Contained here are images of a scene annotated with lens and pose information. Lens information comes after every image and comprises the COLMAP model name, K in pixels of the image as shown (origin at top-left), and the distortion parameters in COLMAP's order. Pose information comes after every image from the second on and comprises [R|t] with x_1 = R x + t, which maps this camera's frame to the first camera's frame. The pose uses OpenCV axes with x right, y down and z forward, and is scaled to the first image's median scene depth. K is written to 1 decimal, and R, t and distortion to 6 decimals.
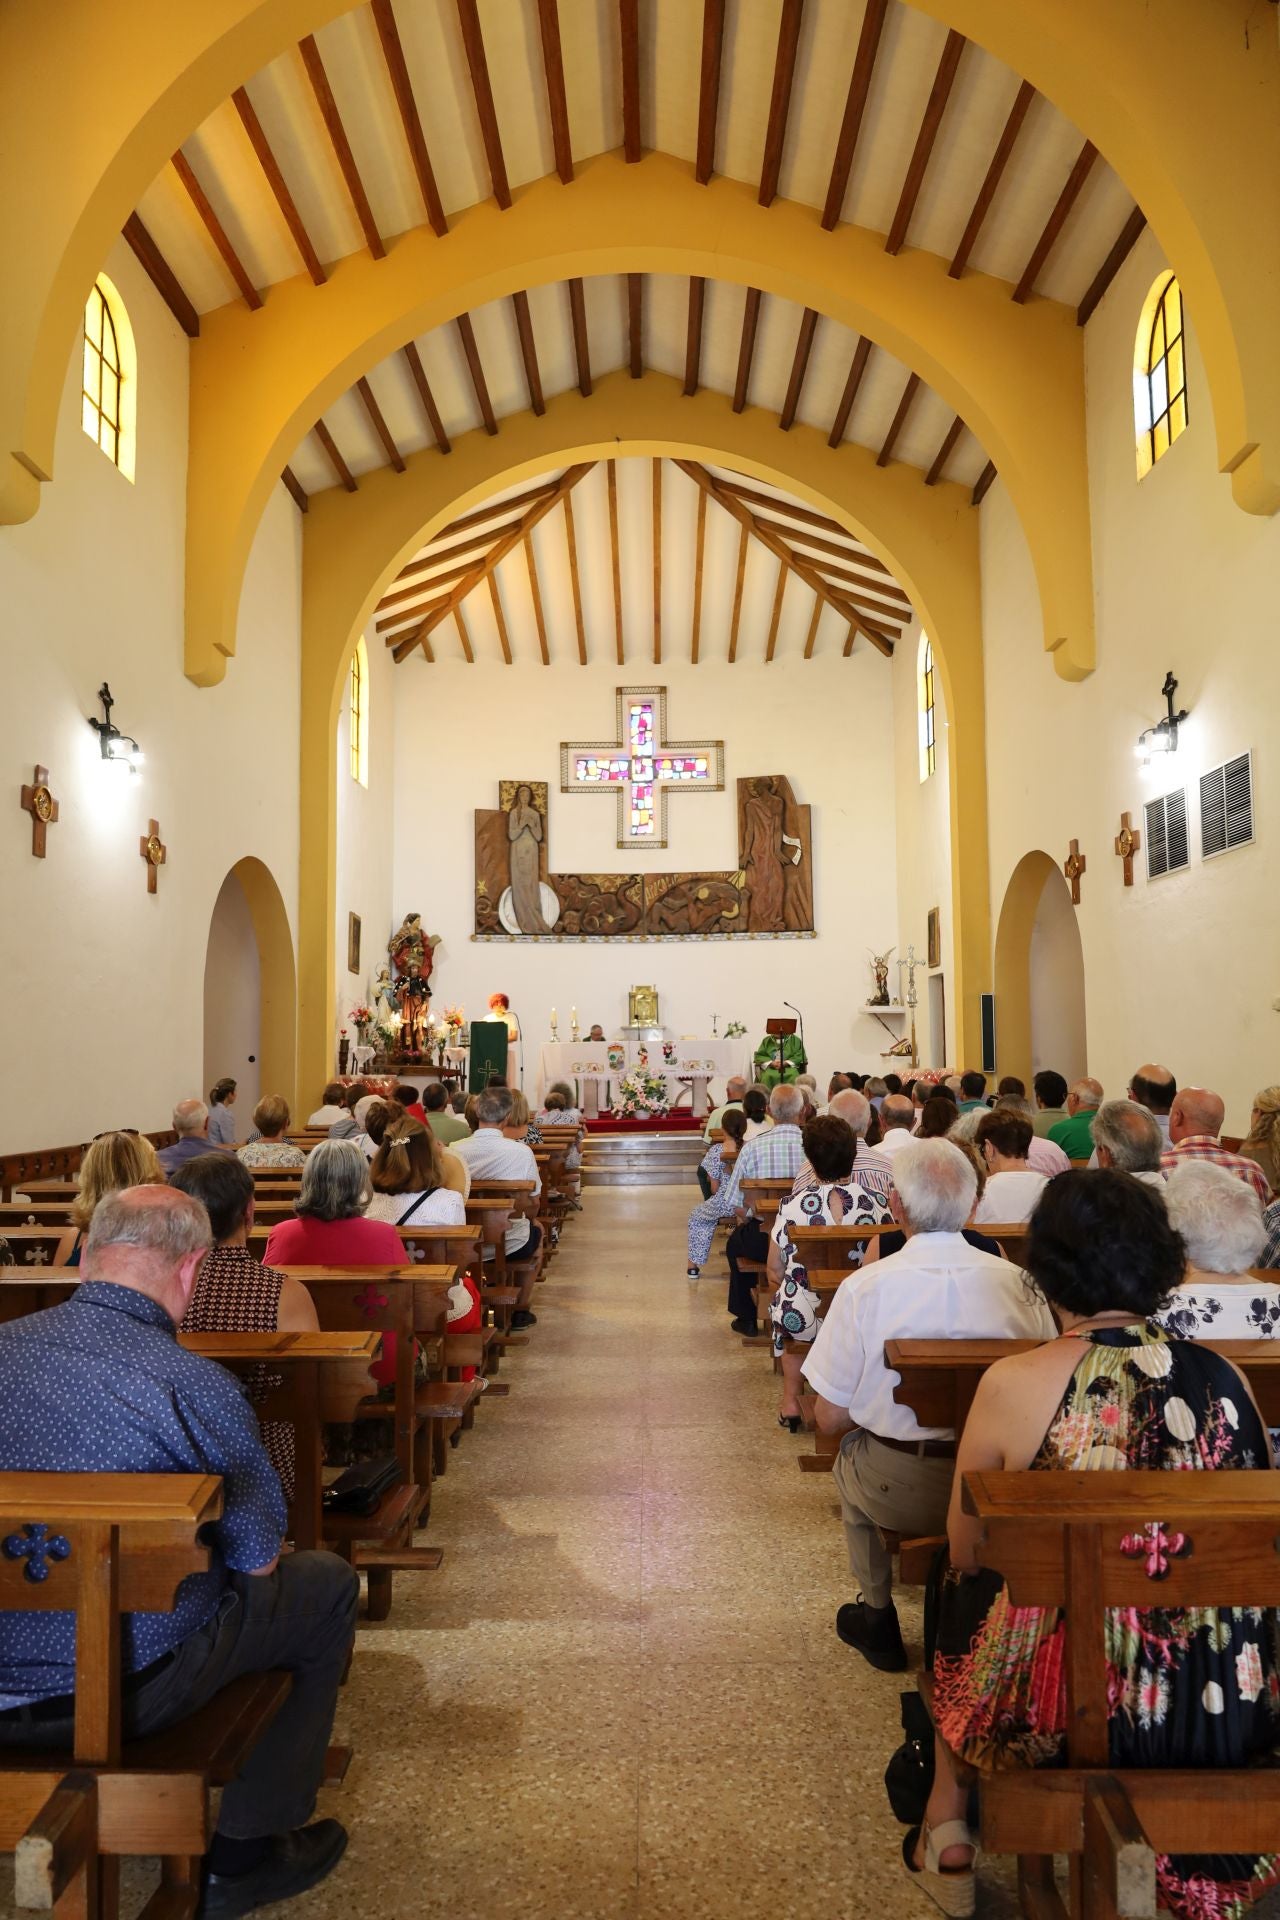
lens RADIAL K [[1324.8, 0, 640.0], [0, 1324.8, 960.0], [0, 0, 1]] dist [-0.016655, 0.004976]
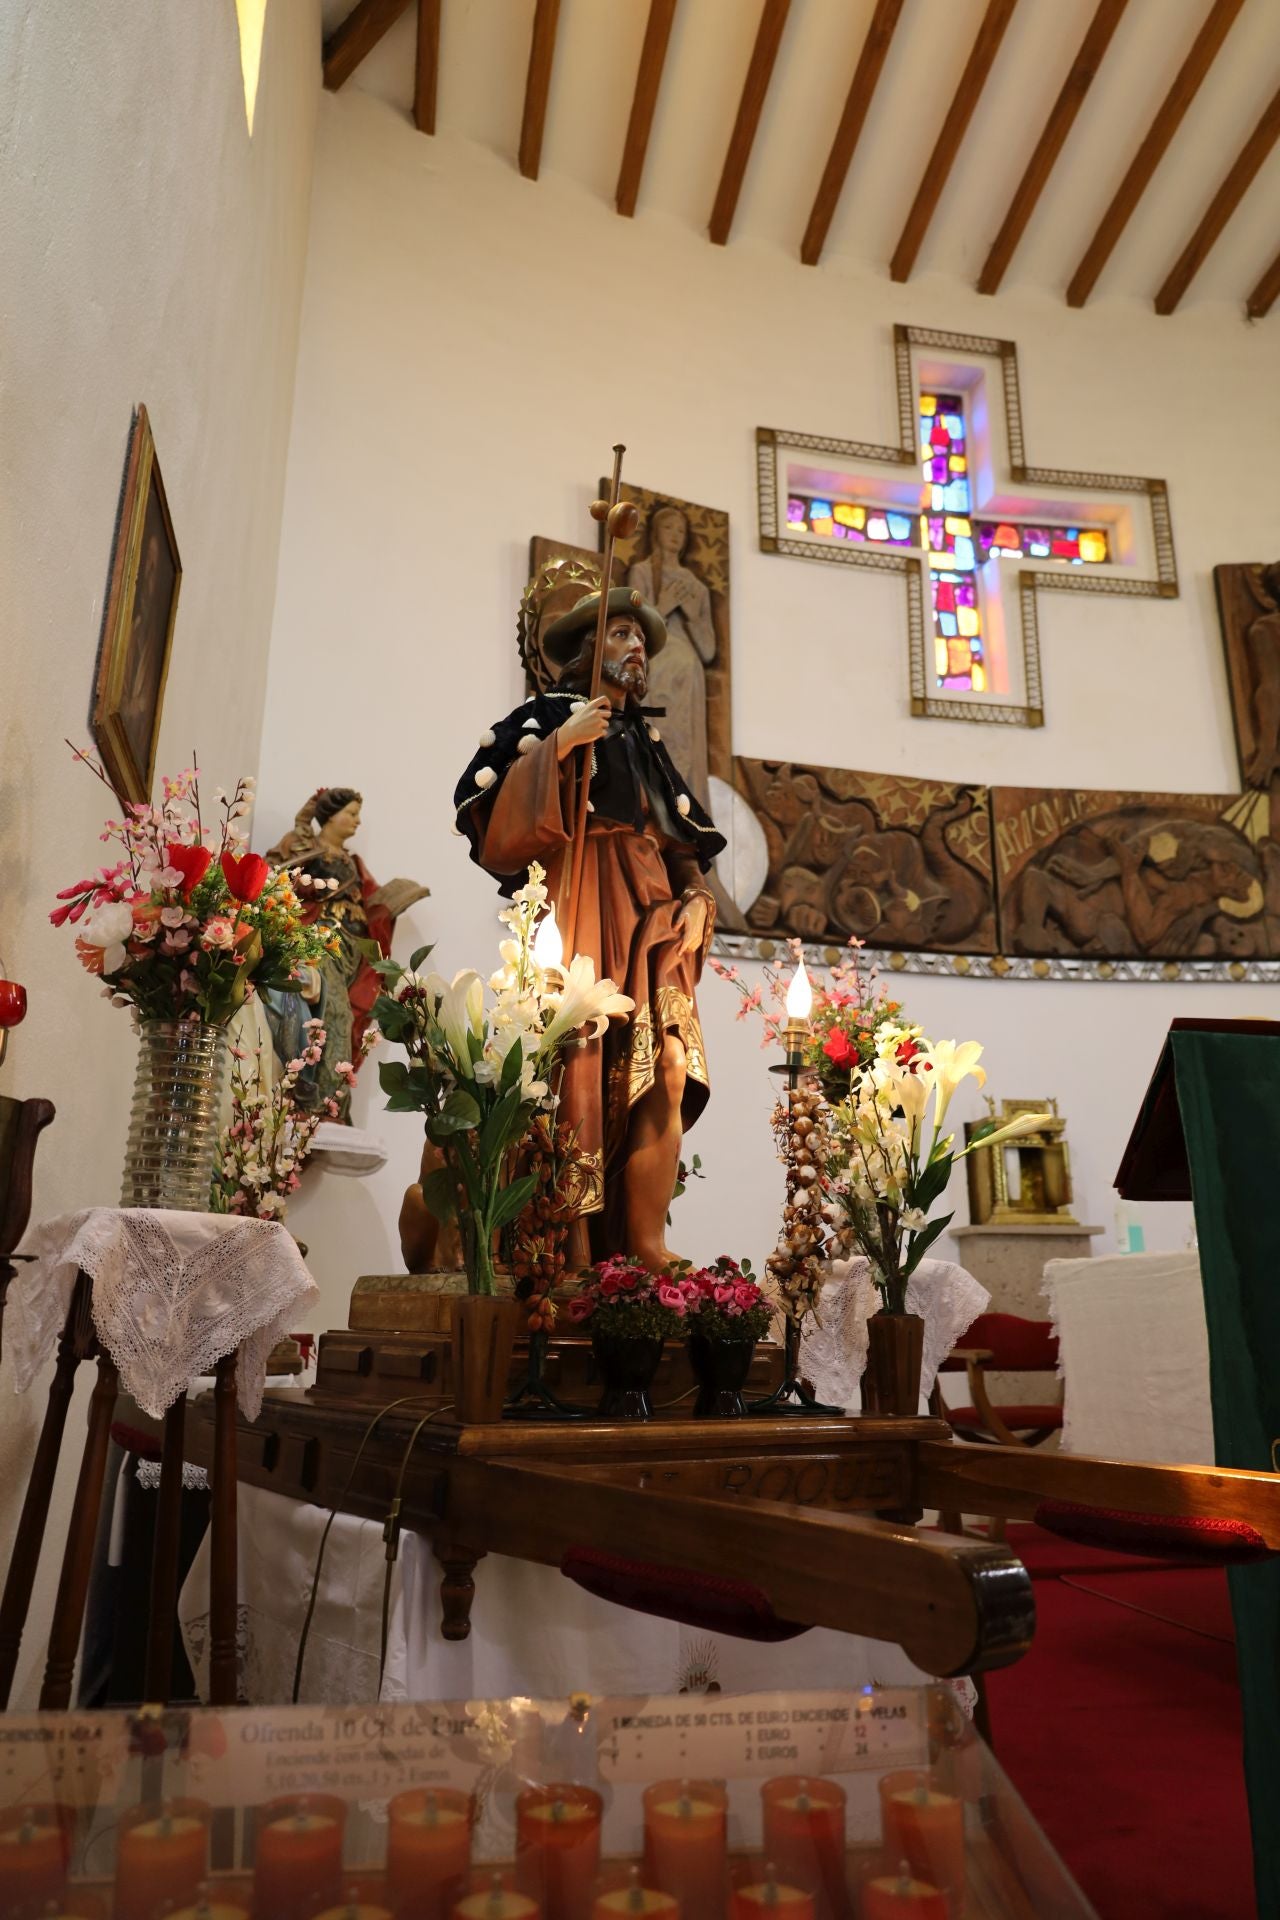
lens RADIAL K [[1306.6, 0, 640.0], [0, 1306.6, 960.0], [0, 0, 1]] dist [-0.009364, 0.003545]
pose [[0.979360, 0.063263, 0.191968, -0.159352], [-0.024364, 0.979780, -0.198589, 0.053408], [-0.200649, 0.189813, 0.961099, 0.731026]]
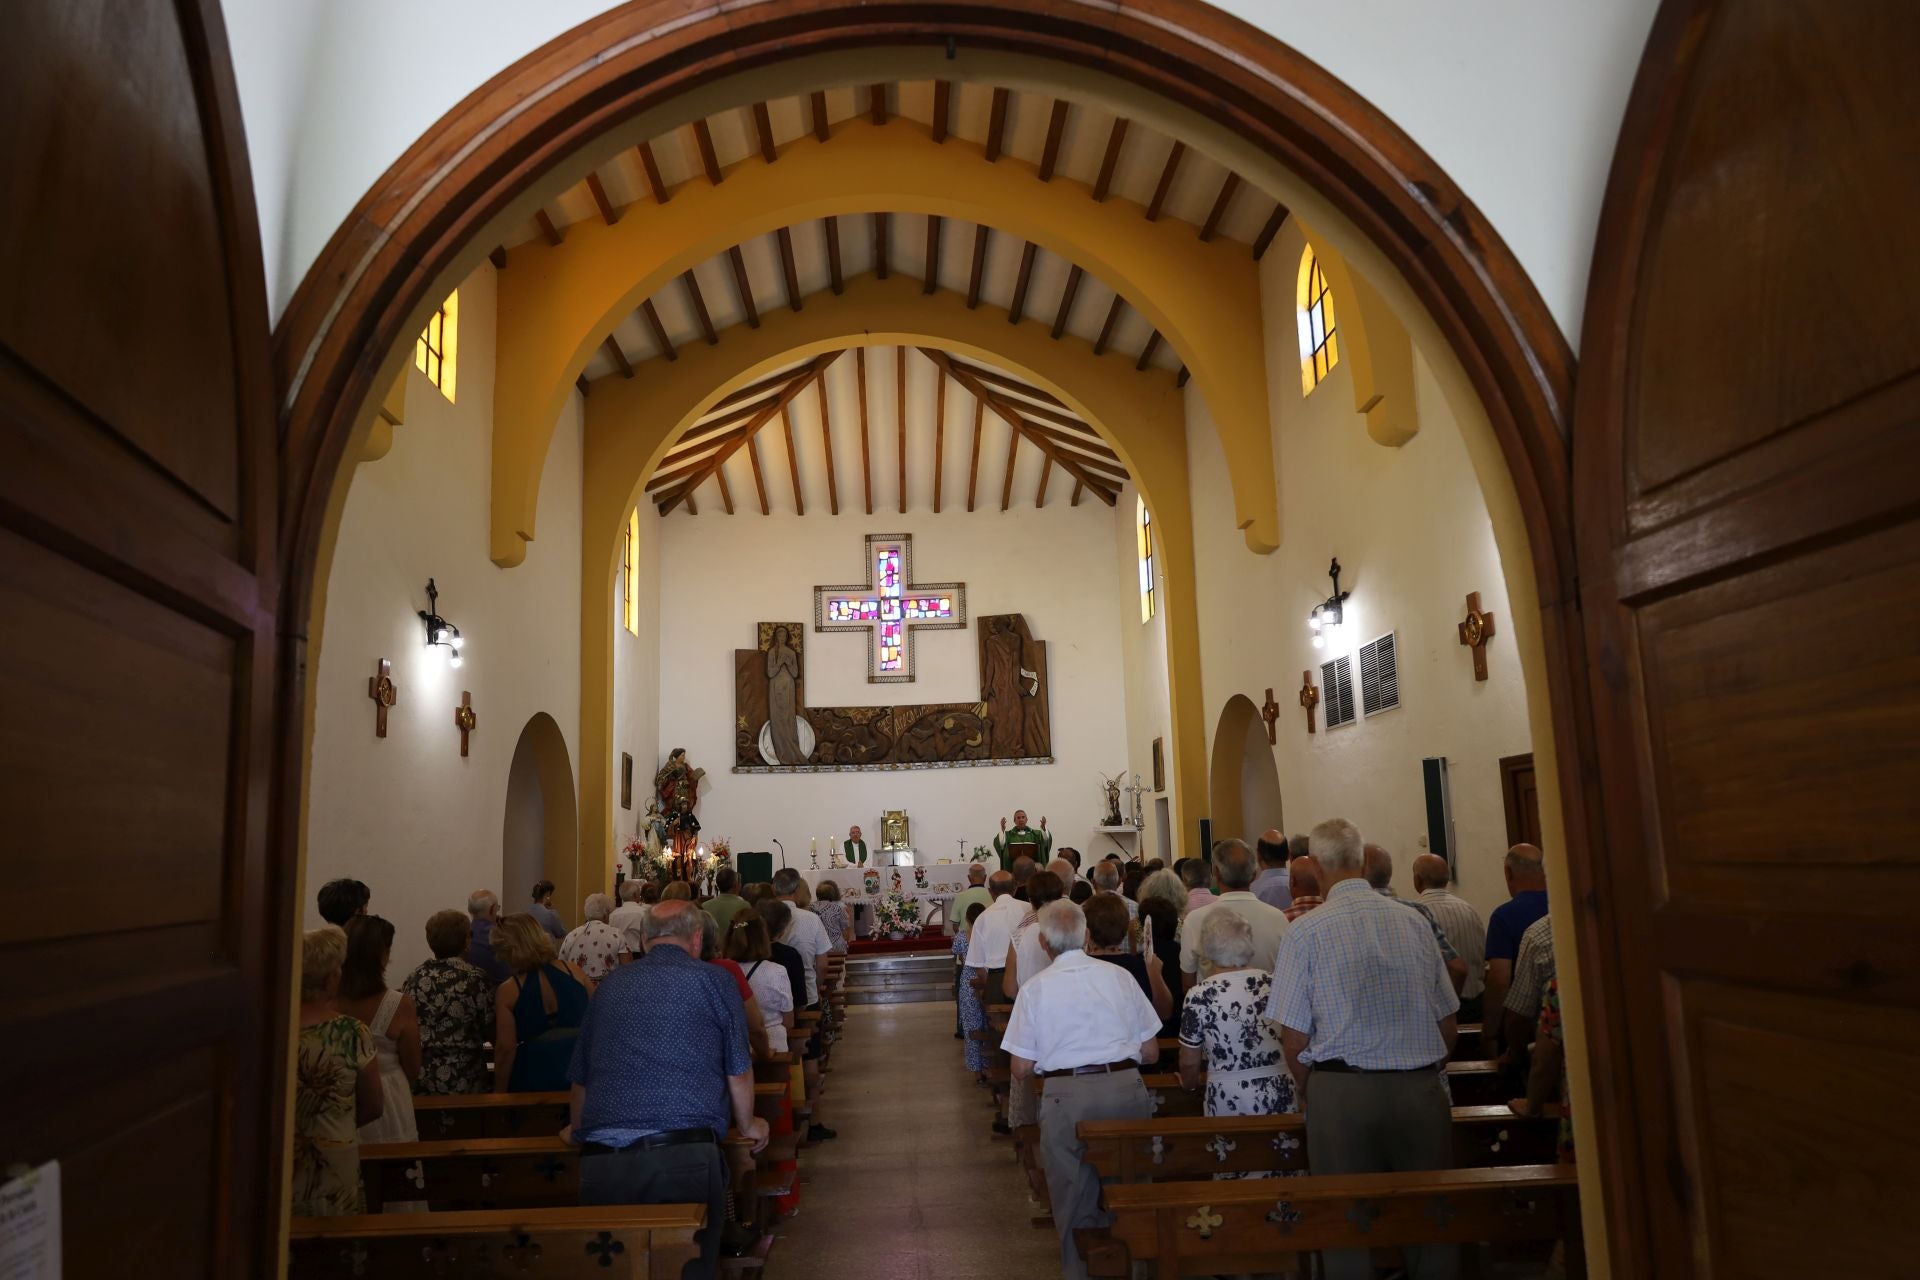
lens RADIAL K [[1324.8, 0, 965.0], [0, 1324.8, 640.3], [0, 0, 1]] dist [-0.016655, 0.004976]
pose [[0.997960, -0.014871, 0.062081, -0.005326], [0.020512, 0.995618, -0.091238, -0.019900], [-0.060452, 0.092325, 0.993892, -0.084790]]
